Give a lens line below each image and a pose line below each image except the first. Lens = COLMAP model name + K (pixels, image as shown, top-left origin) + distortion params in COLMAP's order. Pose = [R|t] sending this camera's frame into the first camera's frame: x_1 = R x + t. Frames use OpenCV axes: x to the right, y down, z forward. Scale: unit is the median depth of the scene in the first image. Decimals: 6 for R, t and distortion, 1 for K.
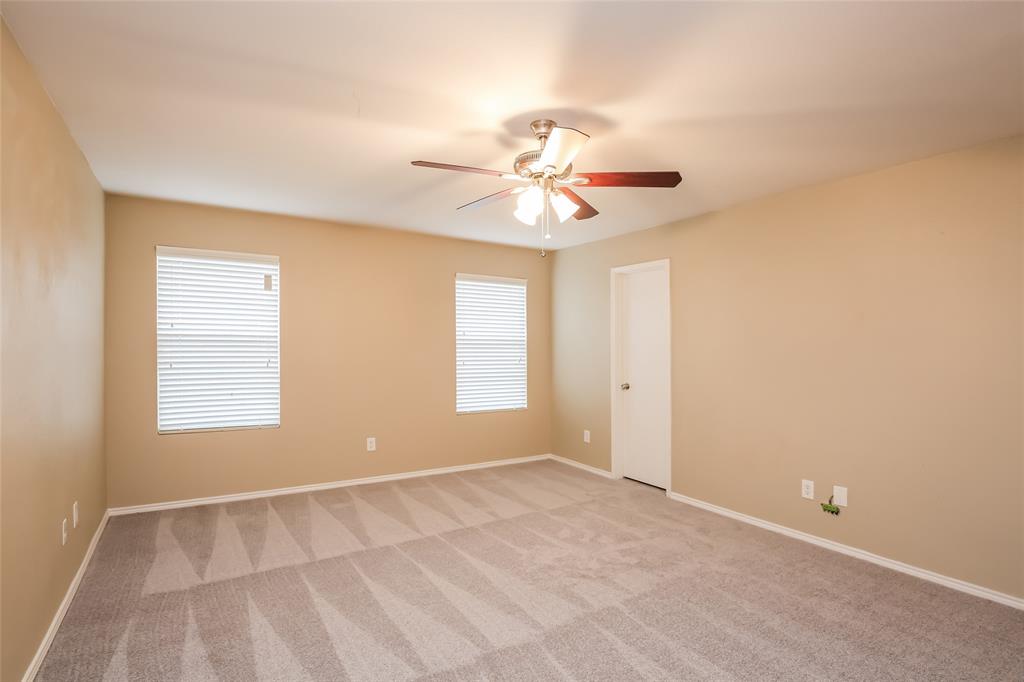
lens RADIAL K [[496.8, 0, 512.0], [0, 496.8, 341.0], [0, 0, 1]] dist [-0.010196, -0.001051]
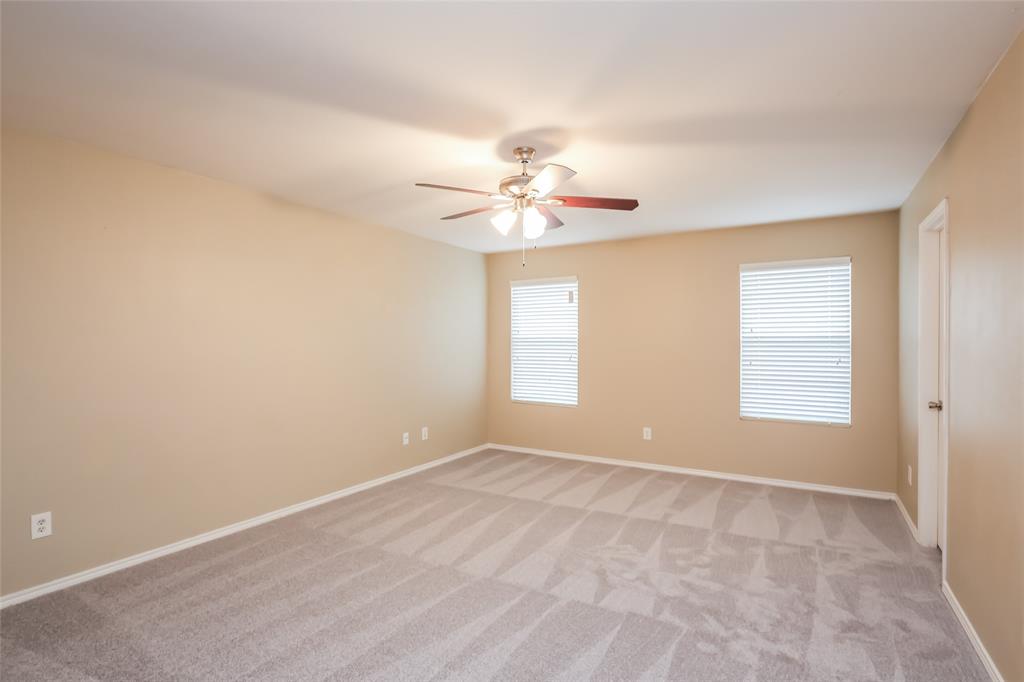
lens RADIAL K [[499.5, 0, 517.9], [0, 499.5, 347.0], [0, 0, 1]] dist [0.001718, -0.000770]
pose [[0.477997, 0.003931, -0.878353, 0.674595], [0.017742, 0.999743, 0.014130, -0.006951], [0.878182, -0.022338, 0.477804, 0.263300]]
